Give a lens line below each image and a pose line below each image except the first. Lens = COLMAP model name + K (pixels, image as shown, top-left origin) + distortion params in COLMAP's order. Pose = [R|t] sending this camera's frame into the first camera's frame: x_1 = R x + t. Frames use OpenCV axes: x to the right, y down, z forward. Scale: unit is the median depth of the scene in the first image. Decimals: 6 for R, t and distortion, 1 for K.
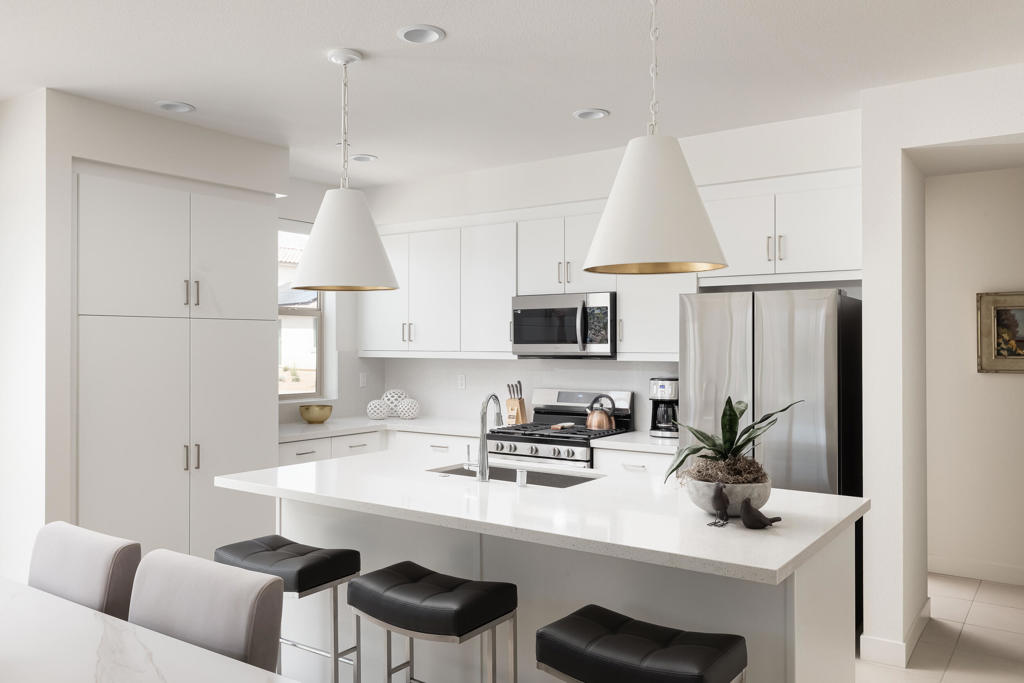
lens RADIAL K [[781.5, 0, 426.0], [0, 781.5, 339.0], [0, 0, 1]] dist [-0.001310, 0.000472]
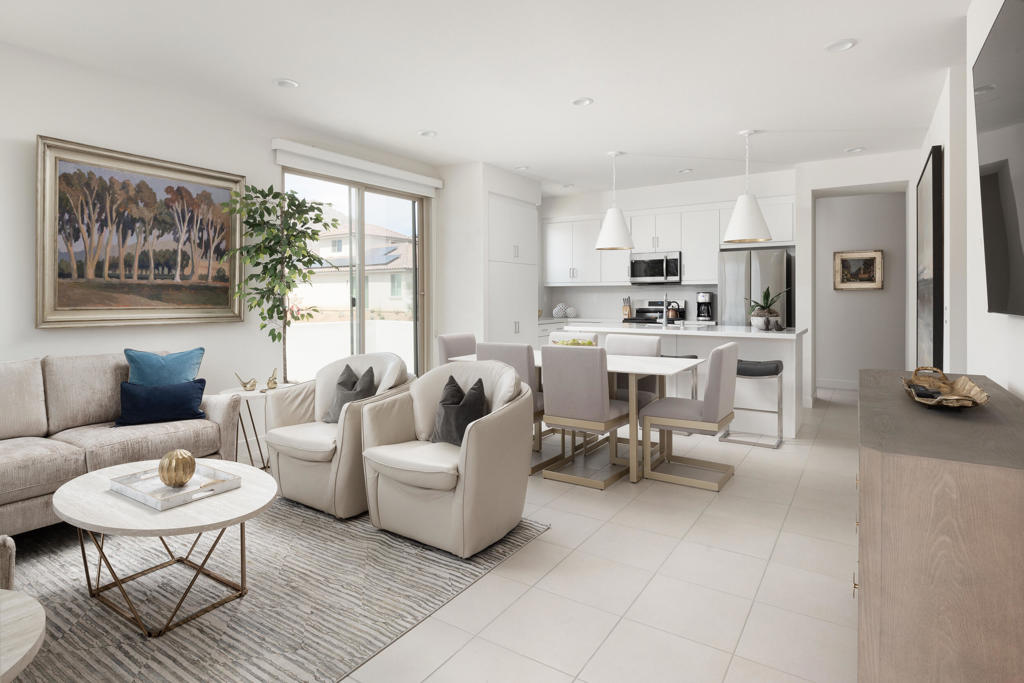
lens RADIAL K [[620.3, 0, 512.1], [0, 620.3, 306.9], [0, 0, 1]] dist [-0.000438, -0.001282]
pose [[0.985672, -0.014854, 0.168021, -0.481146], [0.011756, 0.999742, 0.019418, 0.050237], [-0.168266, -0.017165, 0.985592, -0.559213]]
